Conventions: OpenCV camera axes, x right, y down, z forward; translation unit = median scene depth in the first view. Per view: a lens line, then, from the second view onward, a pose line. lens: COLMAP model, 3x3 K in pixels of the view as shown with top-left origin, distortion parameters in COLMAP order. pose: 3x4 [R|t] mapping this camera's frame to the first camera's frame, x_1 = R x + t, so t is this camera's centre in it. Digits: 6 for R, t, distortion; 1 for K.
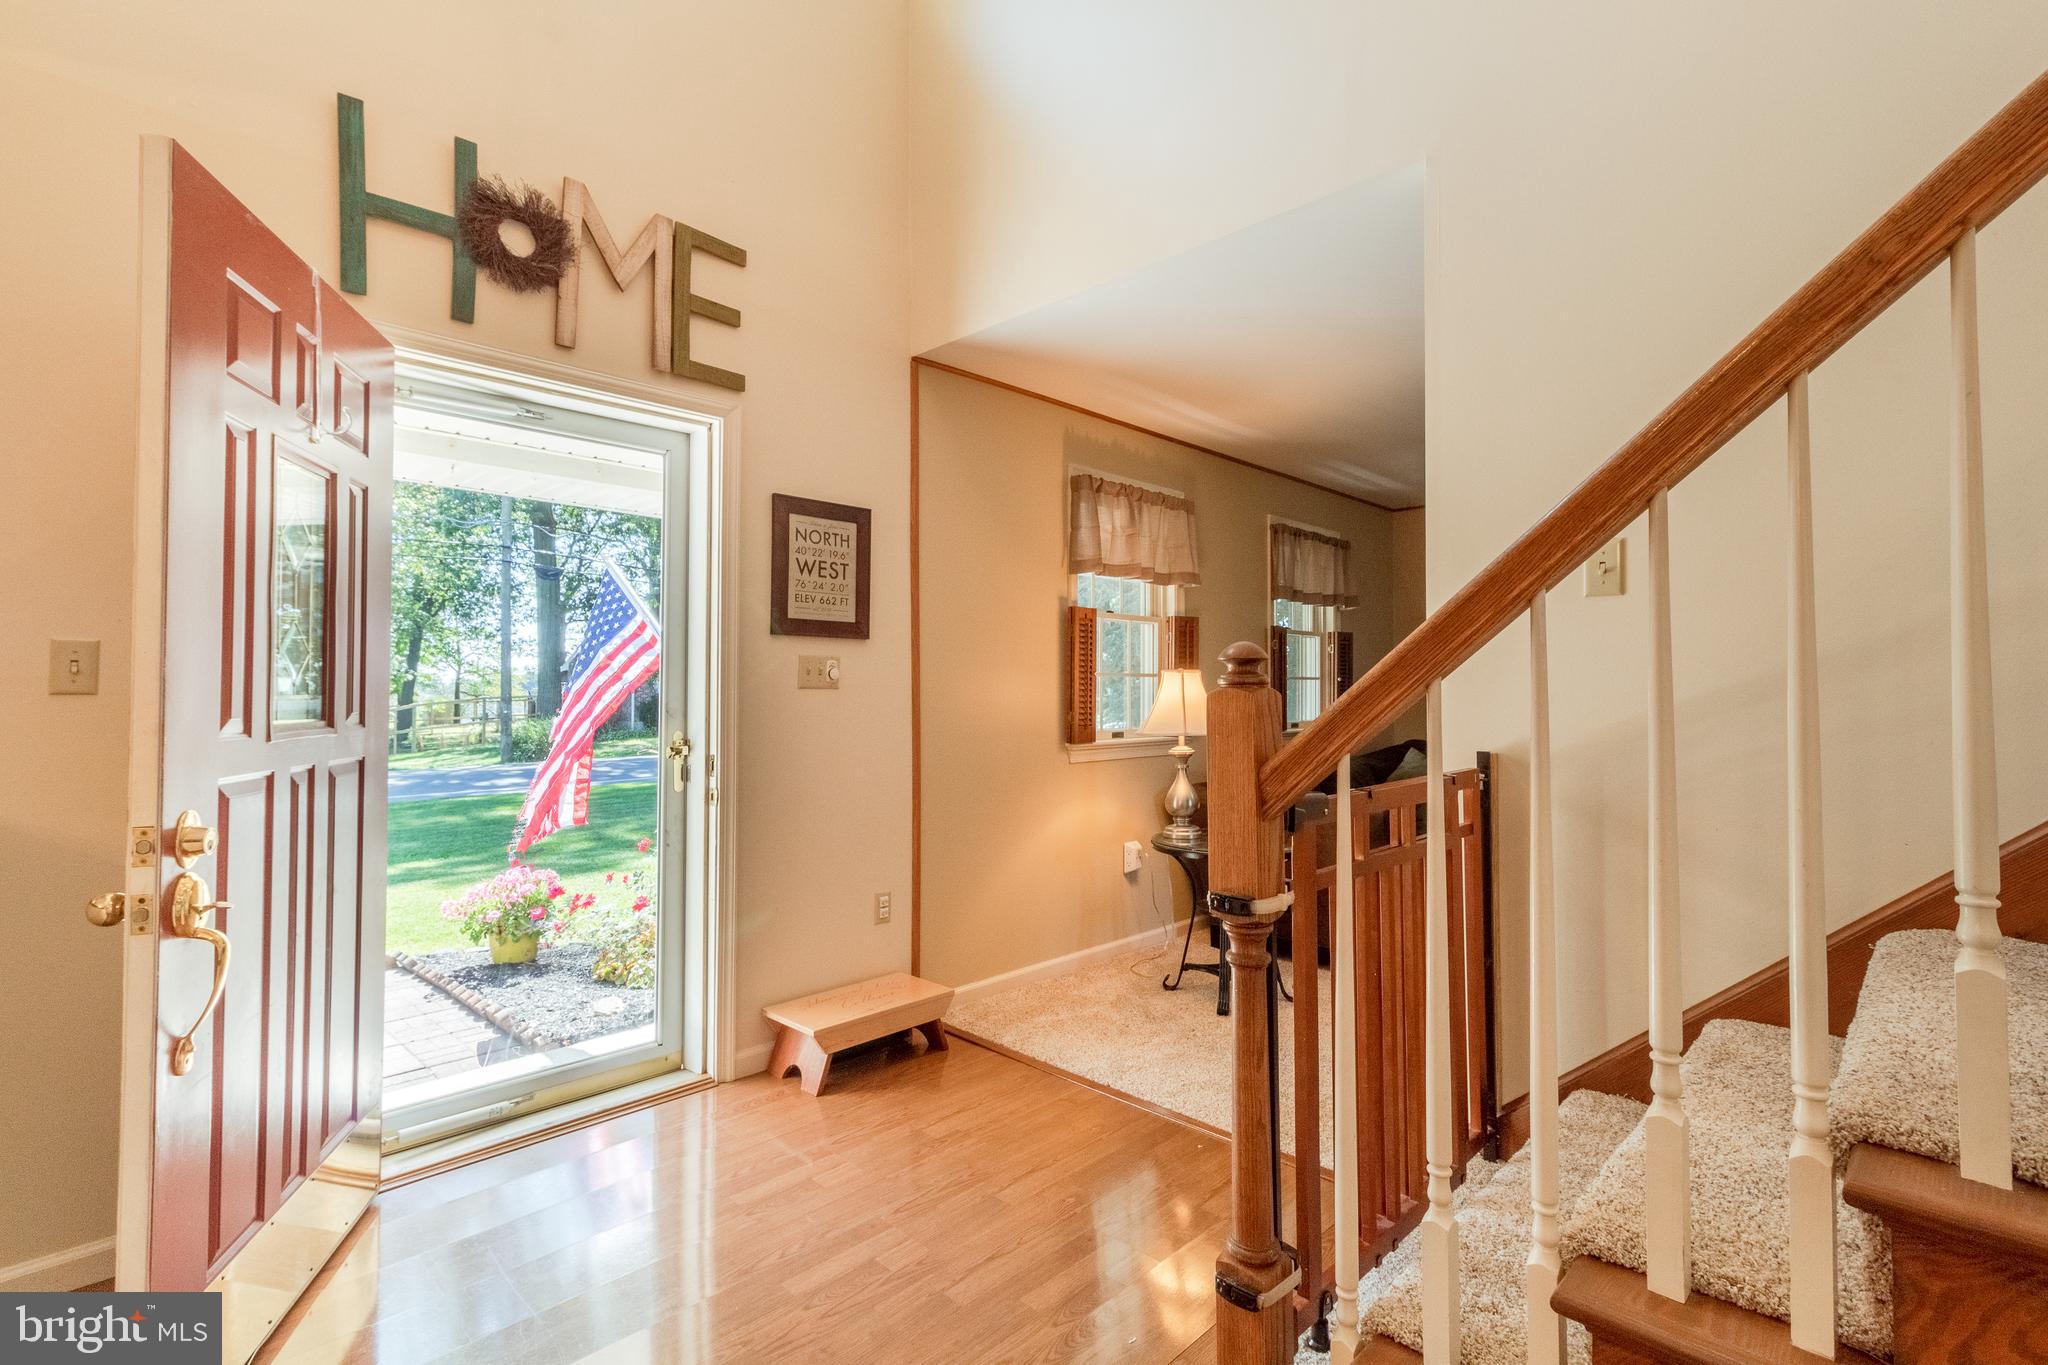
lens RADIAL K [[950.9, 0, 1017.2], [0, 950.9, 672.5], [0, 0, 1]] dist [-0.001403, -0.000111]
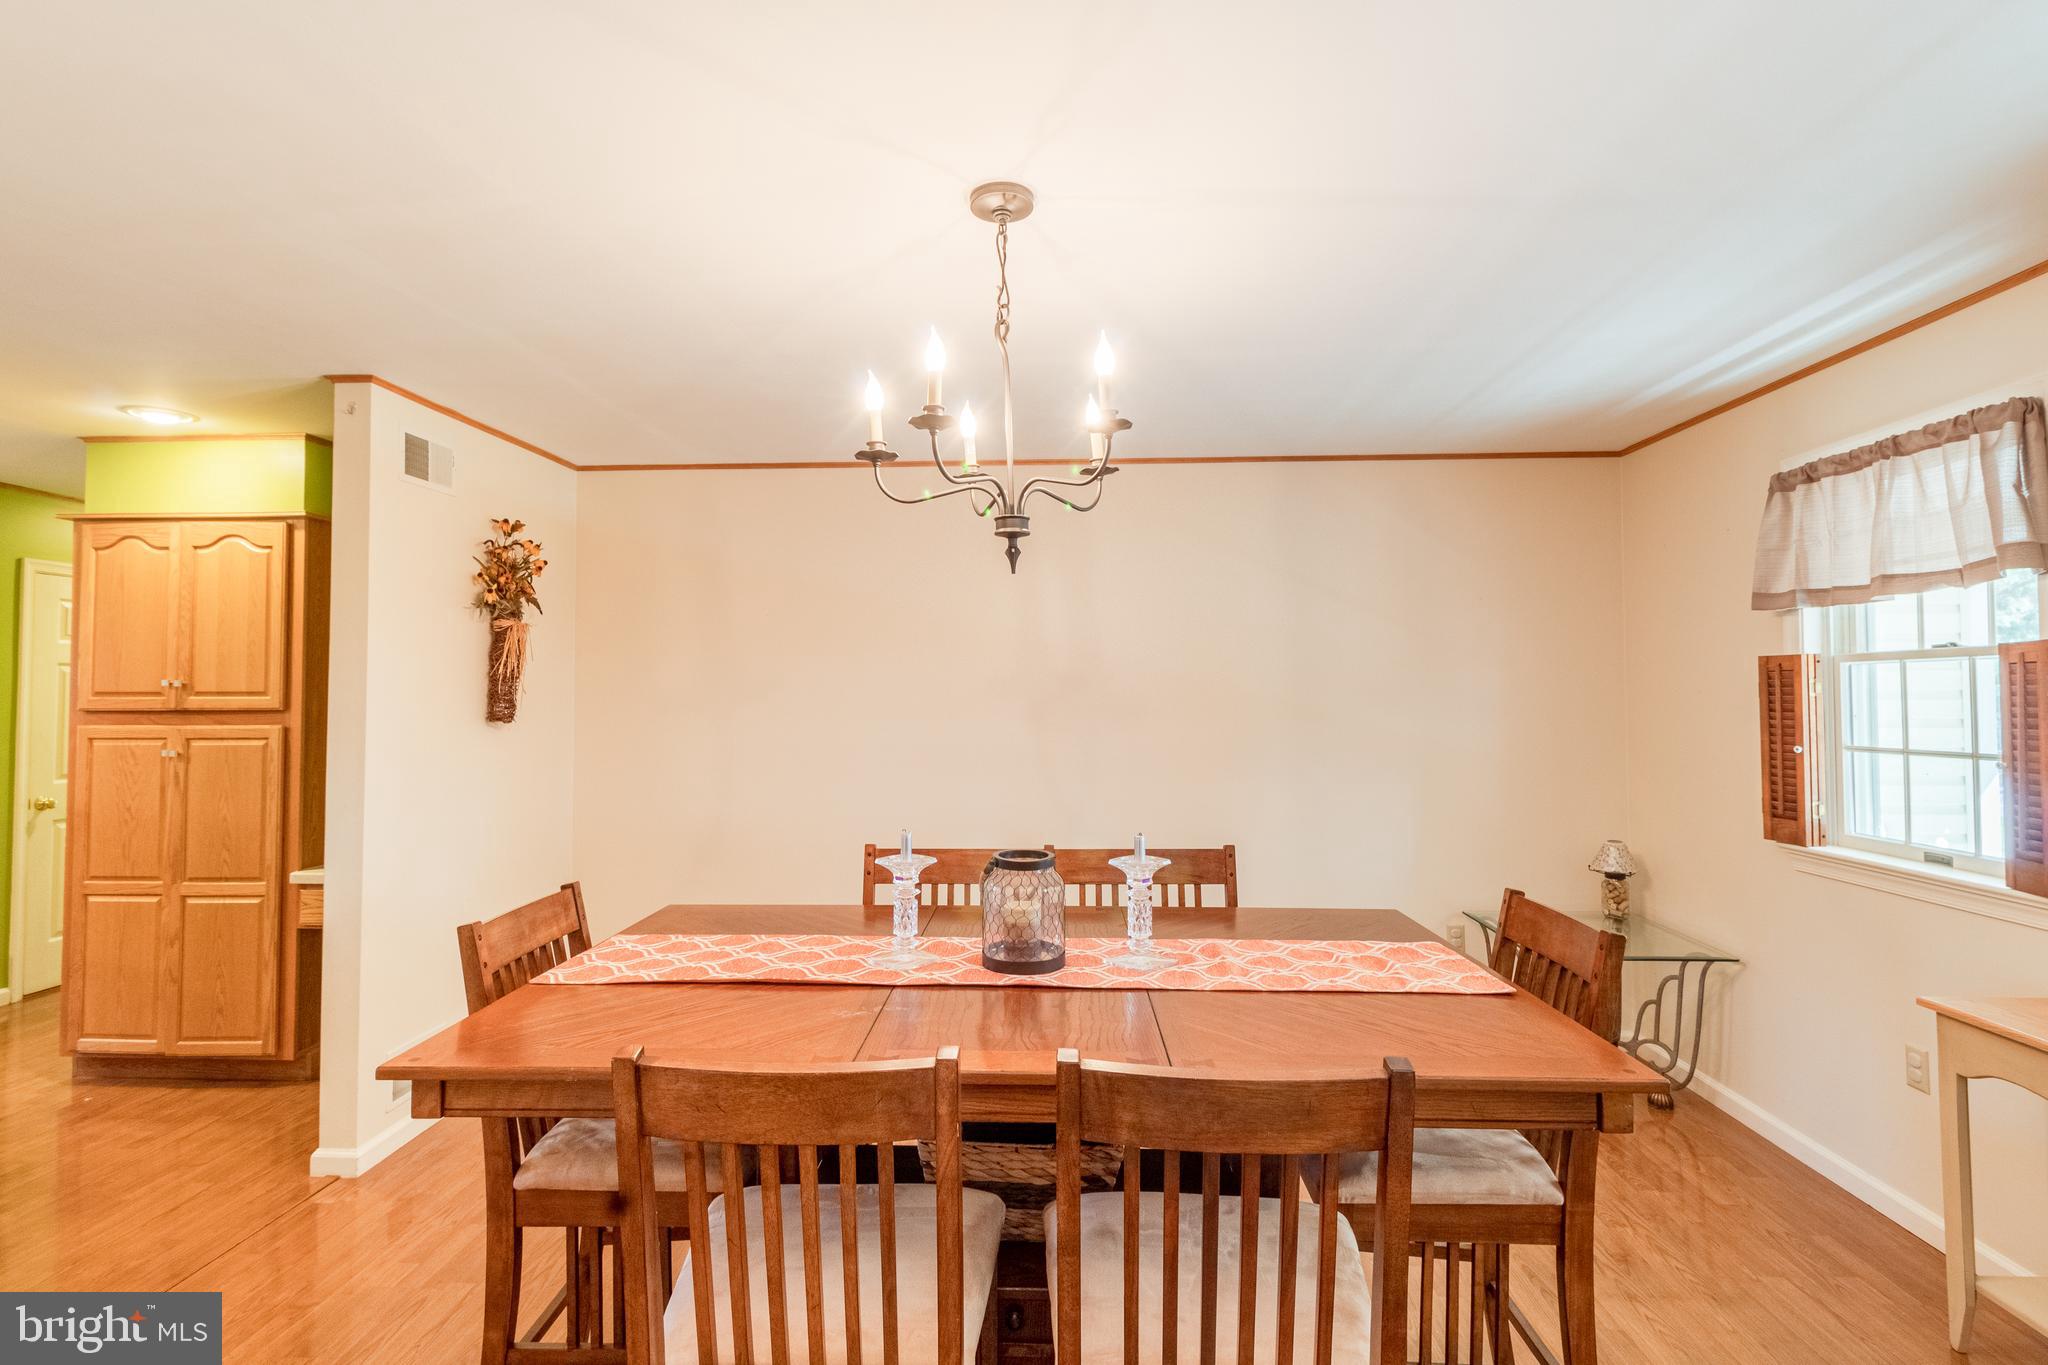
lens RADIAL K [[950.9, 0, 1017.2], [0, 950.9, 672.5], [0, 0, 1]] dist [-0.001403, -0.000111]
pose [[-0.744273, -0.022637, -0.667492, 0.946486], [0.007311, 0.999089, -0.042035, -0.028878], [0.667836, -0.036166, -0.743430, 1.100220]]
